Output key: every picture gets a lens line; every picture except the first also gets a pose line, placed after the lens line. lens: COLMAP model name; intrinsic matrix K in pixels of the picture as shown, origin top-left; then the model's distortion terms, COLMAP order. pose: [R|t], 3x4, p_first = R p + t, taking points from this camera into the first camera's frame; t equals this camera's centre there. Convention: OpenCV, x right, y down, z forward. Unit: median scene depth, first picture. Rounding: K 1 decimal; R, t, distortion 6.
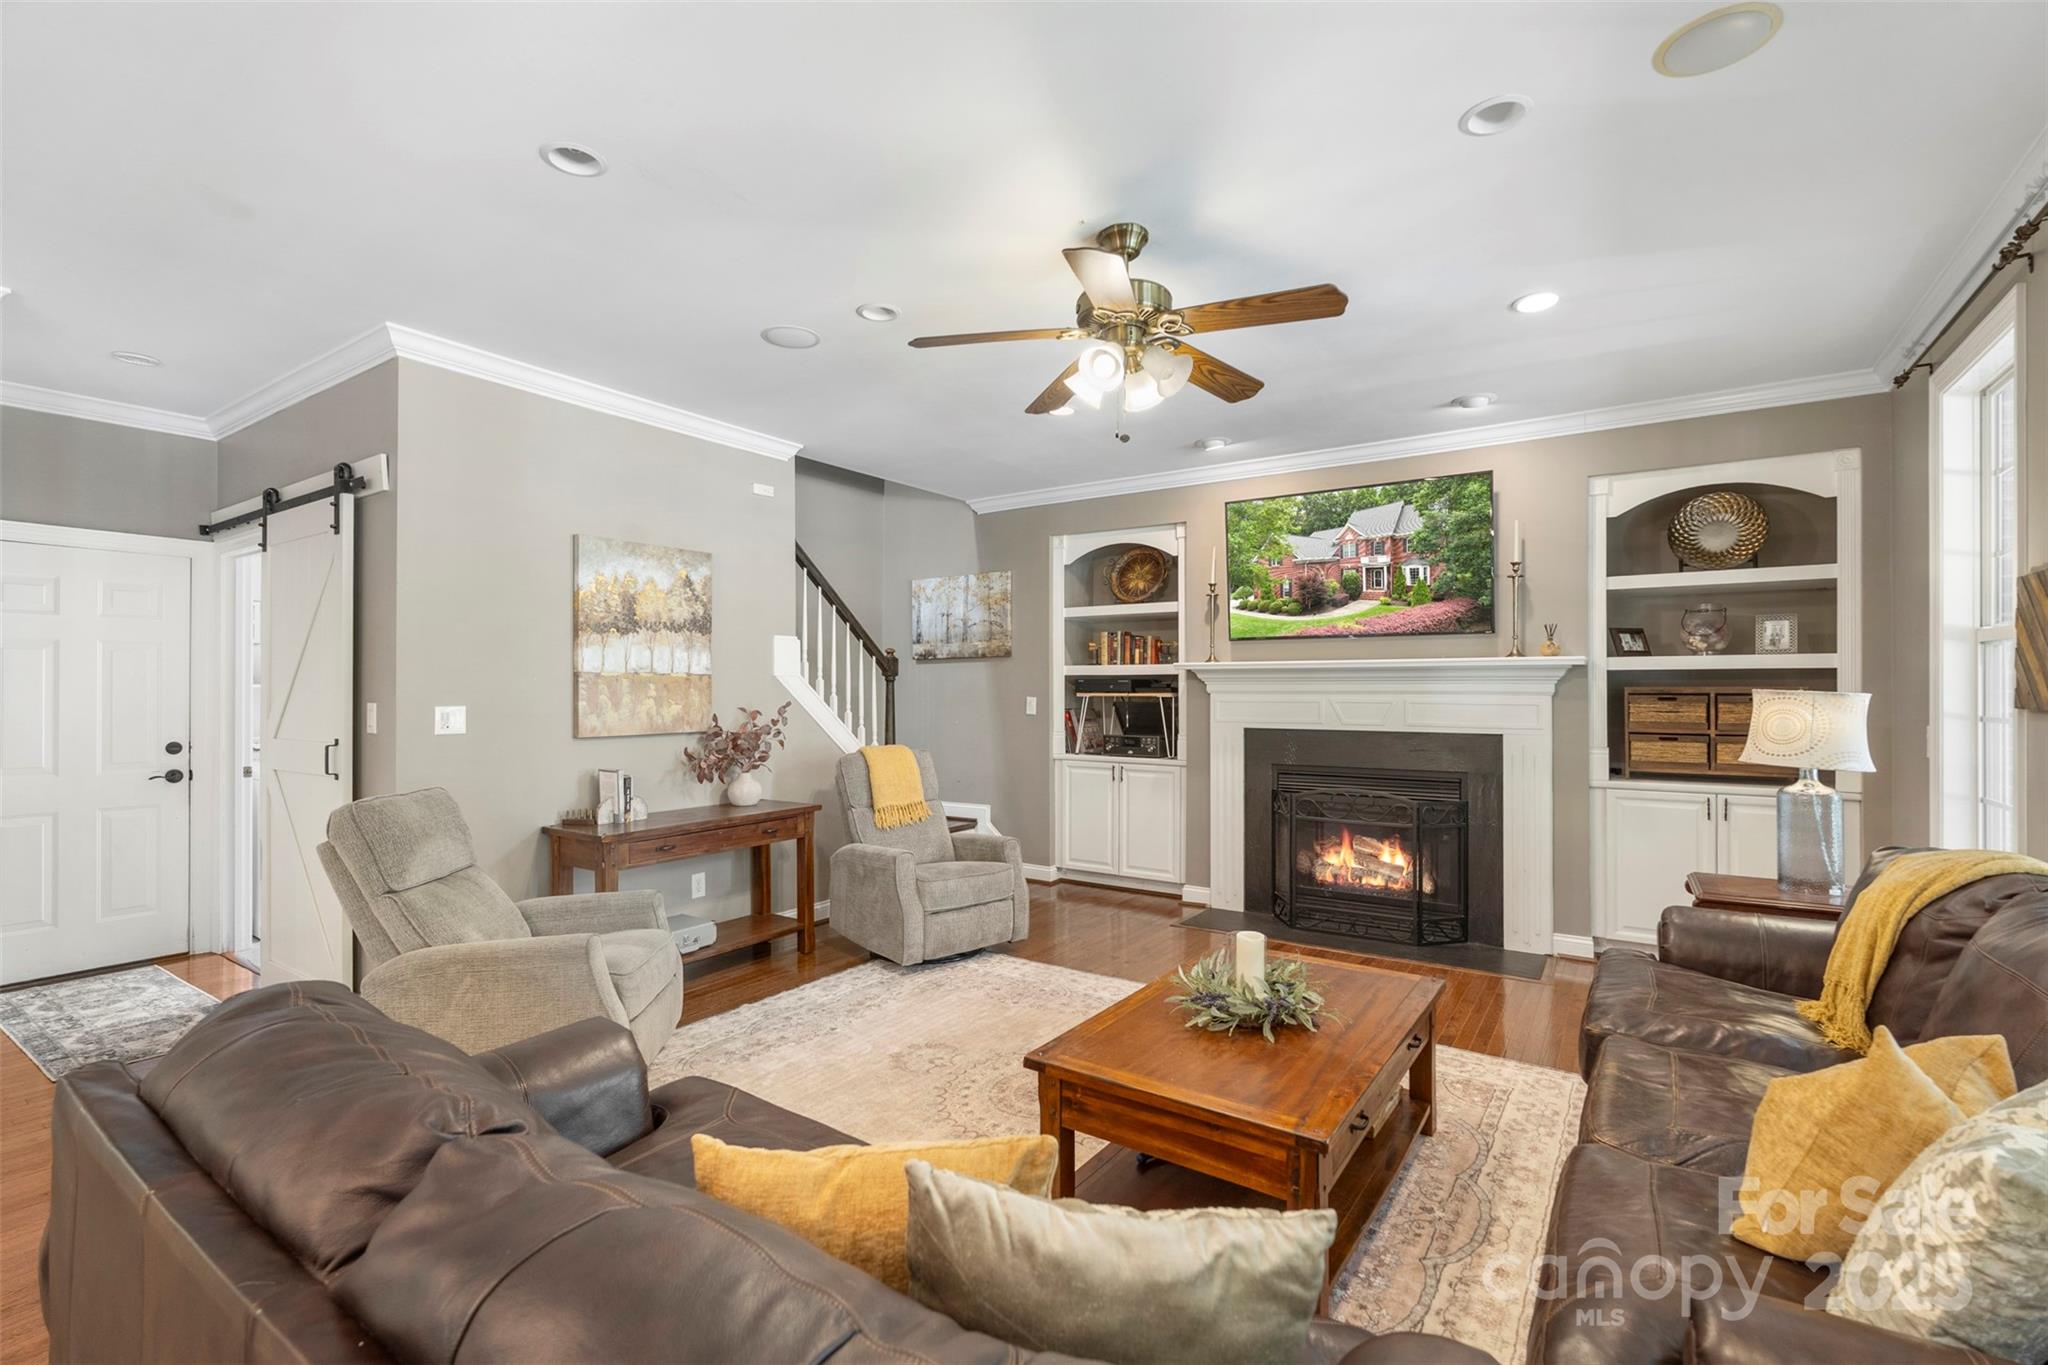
lens RADIAL K [[914.9, 0, 1037.5], [0, 914.9, 683.4], [0, 0, 1]] dist [-0.003744, 0.000200]
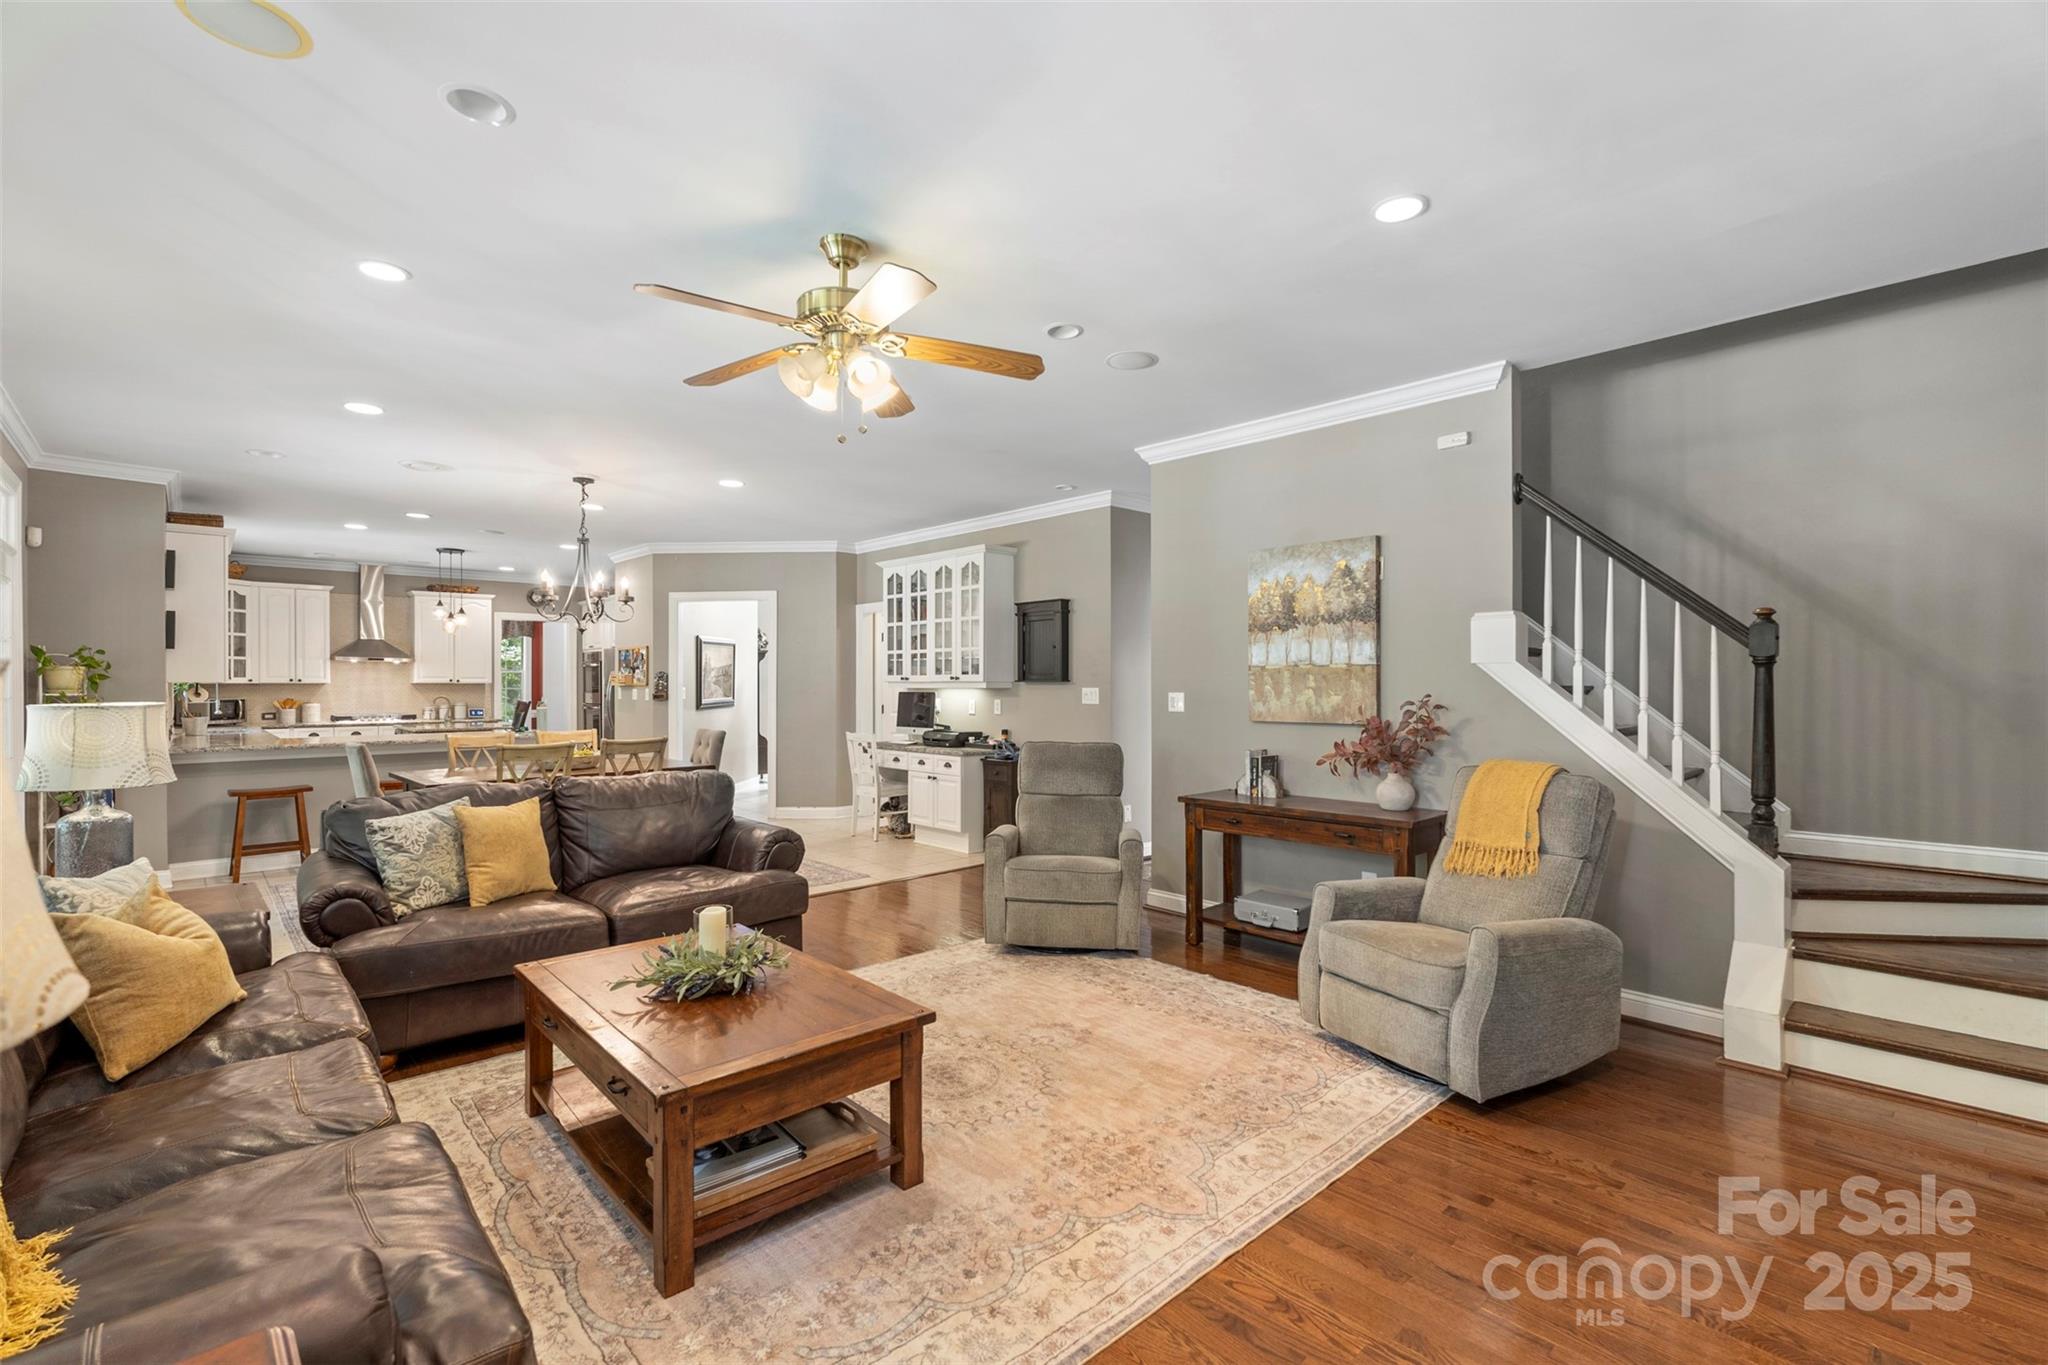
lens RADIAL K [[914.9, 0, 1029.9], [0, 914.9, 684.2], [0, 0, 1]] dist [-0.003744, 0.000200]
pose [[-0.239569, 0.003511, -0.970873, 0.695133], [0.009936, 0.999950, 0.001165, 0.006705], [0.970828, -0.009368, -0.239592, 0.954738]]
